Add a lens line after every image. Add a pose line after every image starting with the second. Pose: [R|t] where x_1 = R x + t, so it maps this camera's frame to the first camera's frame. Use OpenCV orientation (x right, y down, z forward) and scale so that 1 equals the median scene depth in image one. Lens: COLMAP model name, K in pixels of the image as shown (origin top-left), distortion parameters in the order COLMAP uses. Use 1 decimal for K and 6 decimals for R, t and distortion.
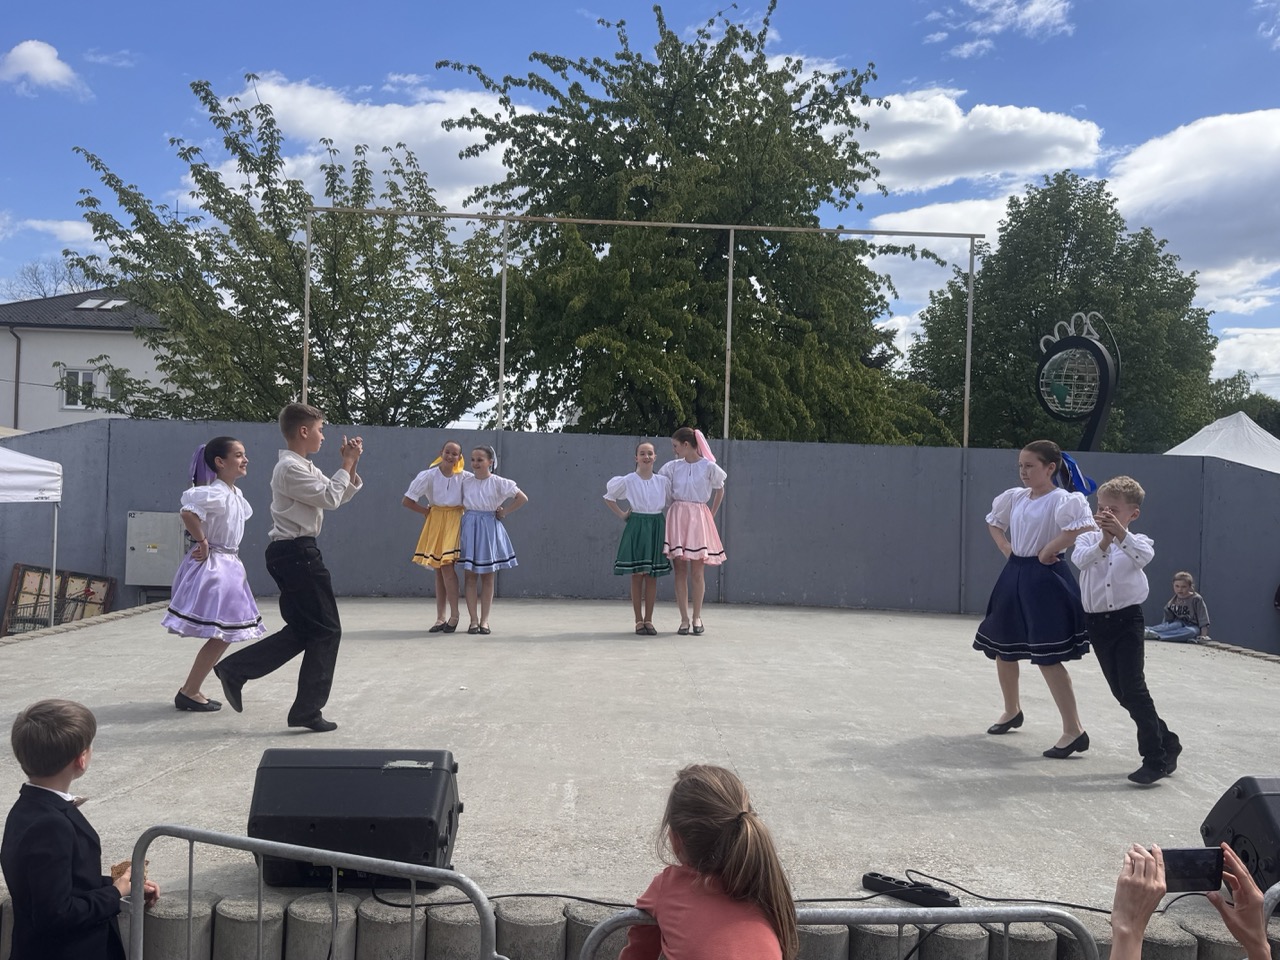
lens RADIAL K [[1143.1, 0, 630.3], [0, 1143.1, 497.9], [0, 0, 1]] dist [0.151500, -0.284813]
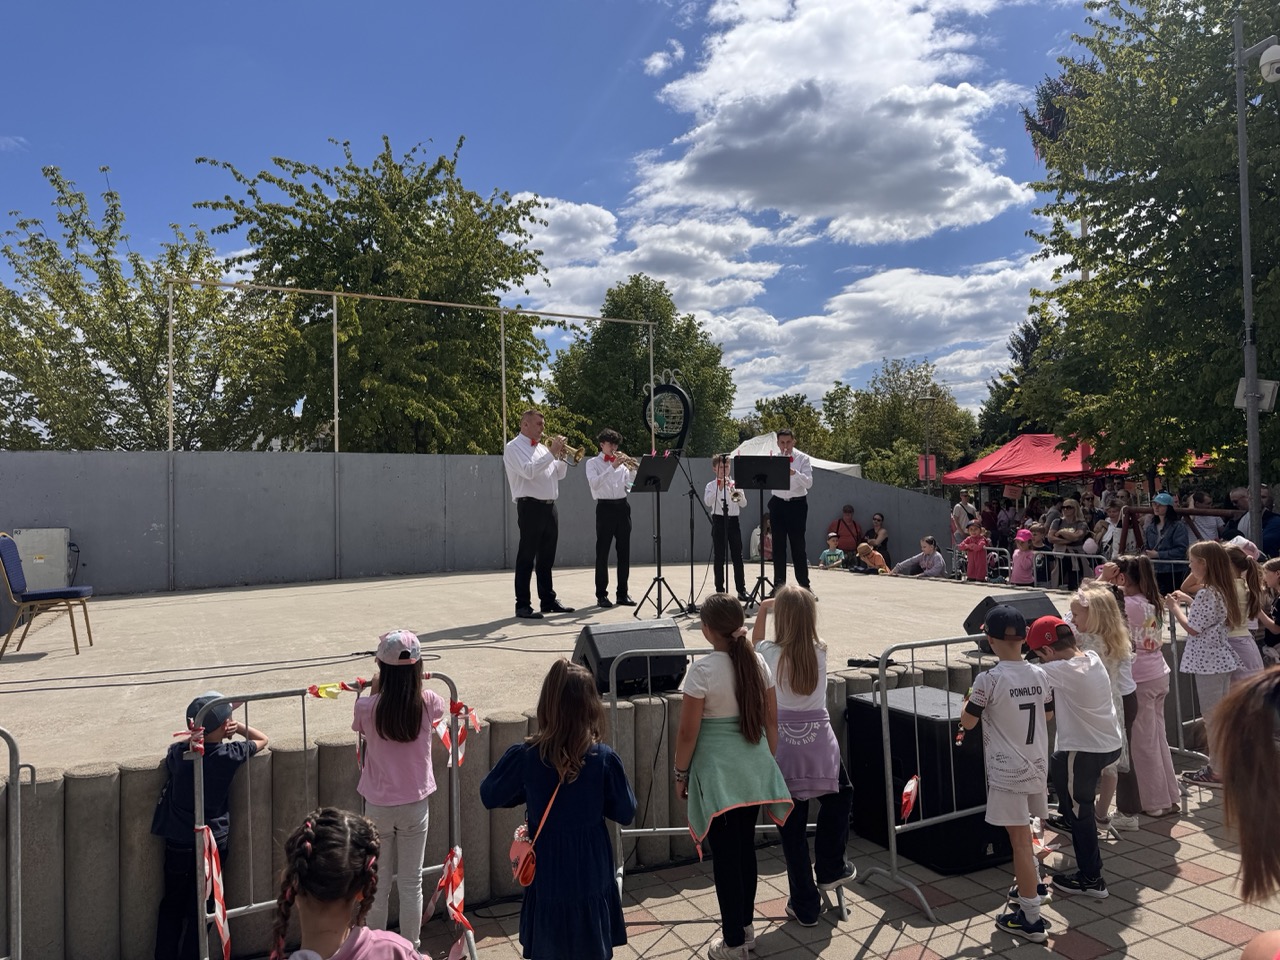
lens RADIAL K [[889.2, 0, 644.2], [0, 889.2, 477.6], [0, 0, 1]] dist [0.076830, -0.100634]
pose [[0.910478, -0.034589, 0.412109, -0.136773], [0.045114, 0.998856, -0.015835, 0.001487], [-0.411090, 0.033010, 0.910997, -0.055554]]
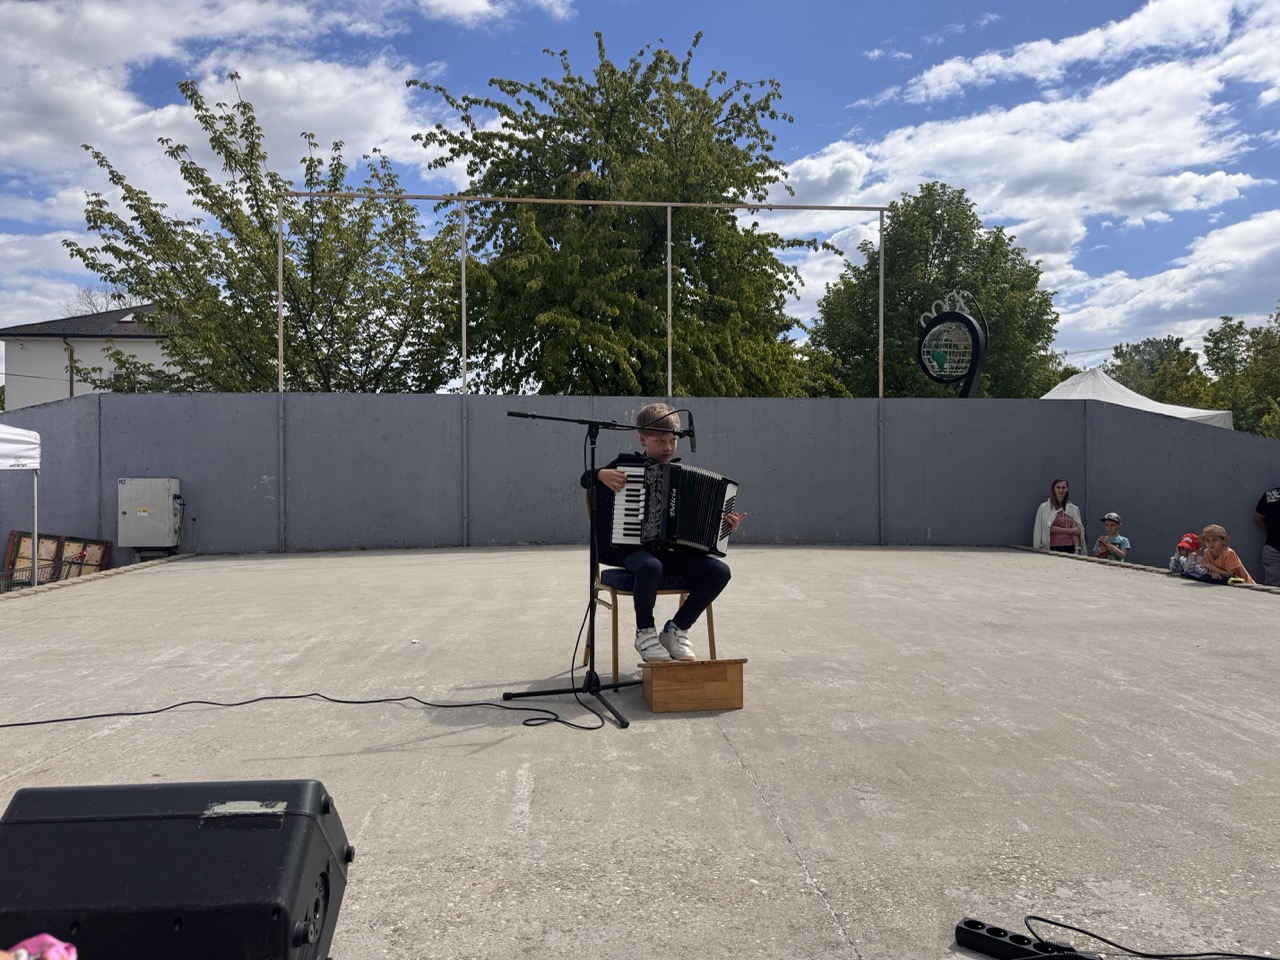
lens RADIAL K [[889.2, 0, 631.9], [0, 889.2, 482.5], [0, 0, 1]] dist [0.076830, -0.100634]
pose [[0.998086, -0.033466, 0.051997, -0.000899], [0.032533, 0.999296, 0.018674, 0.009240], [-0.052586, -0.016946, 0.998473, 0.087072]]
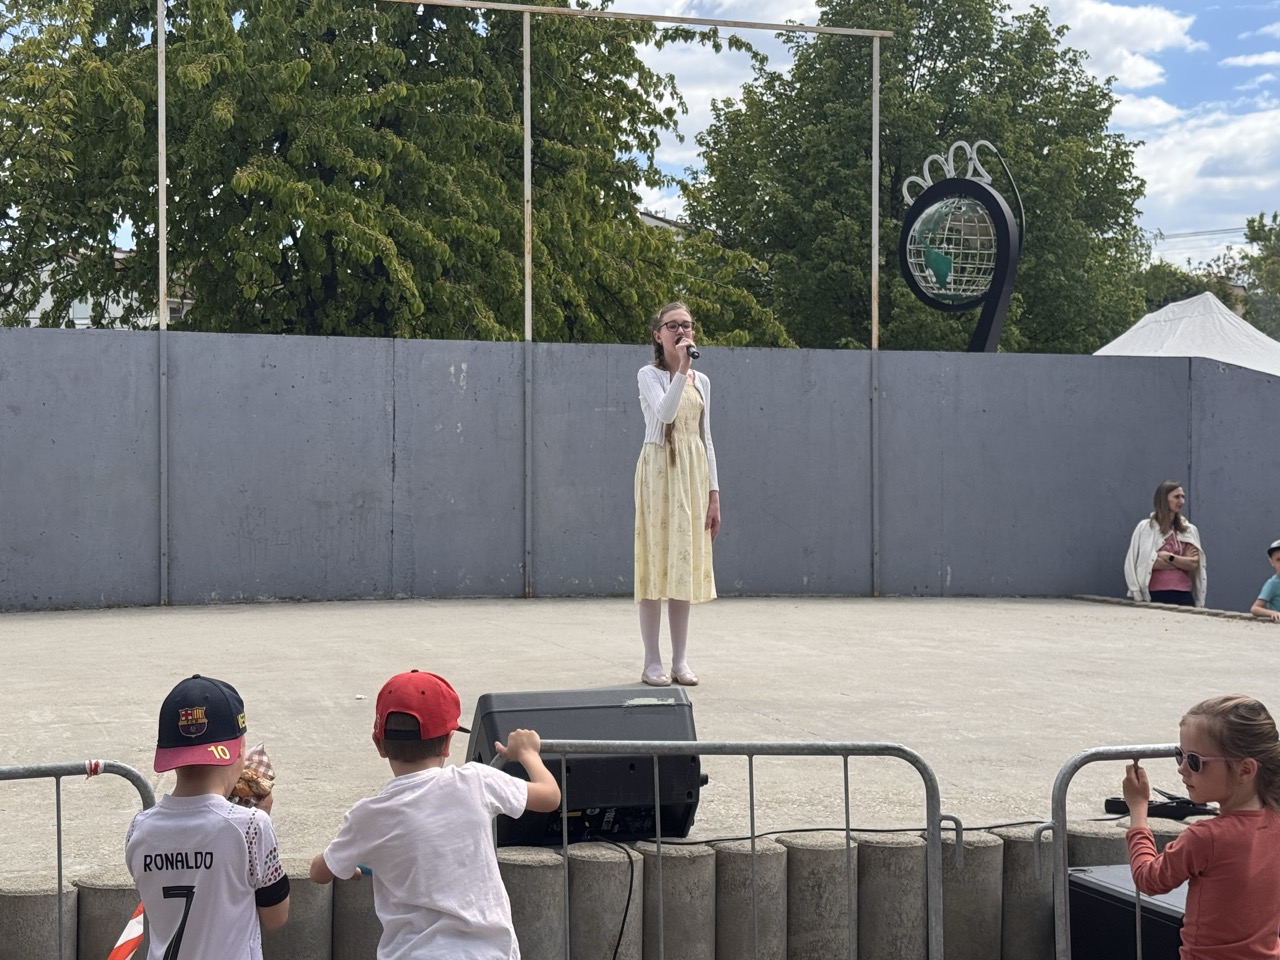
lens RADIAL K [[2099.6, 0, 632.6], [0, 2099.6, 495.3], [0, 0, 1]] dist [0.115395, 0.000000]
pose [[0.965667, -0.032031, 0.257799, -0.103559], [0.027187, 0.999381, 0.022334, 0.006176], [-0.258355, -0.014558, 0.965940, -0.092493]]
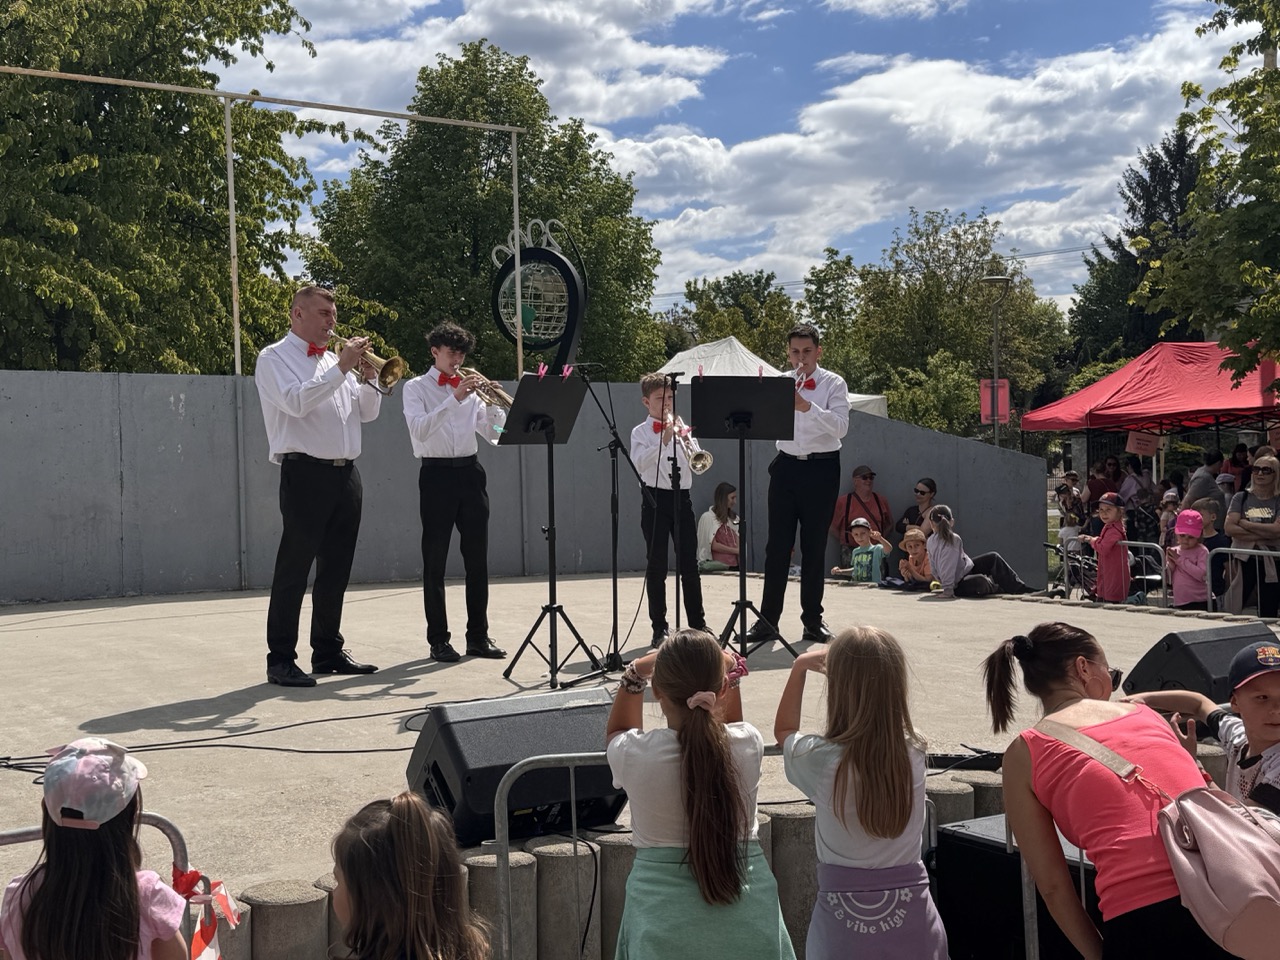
lens RADIAL K [[1584.8, 0, 643.9], [0, 1584.8, 485.7], [0, 0, 1]] dist [0.106890, 0.000000]
pose [[0.864080, -0.055005, 0.500339, -0.136602], [0.046109, 0.998482, 0.030139, 0.001550], [-0.501237, -0.002973, 0.865305, -0.031945]]
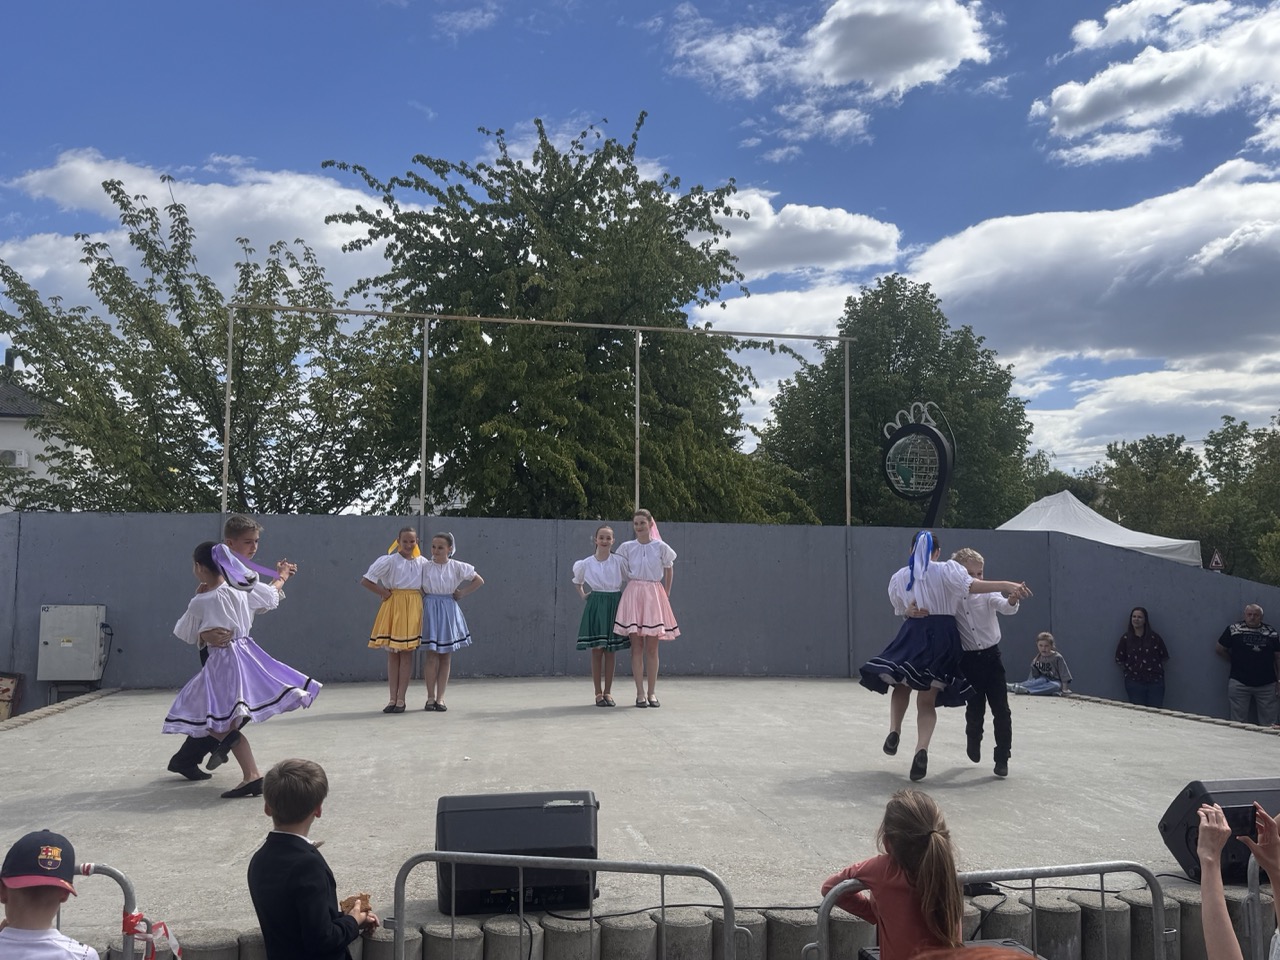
lens RADIAL K [[1143.1, 0, 646.2], [0, 1143.1, 485.6], [0, 0, 1]] dist [0.151500, -0.284813]
pose [[0.987013, -0.010380, 0.160307, -0.050092], [0.023030, 0.996745, -0.077259, -0.000891], [-0.158983, 0.079948, 0.984039, -0.038452]]
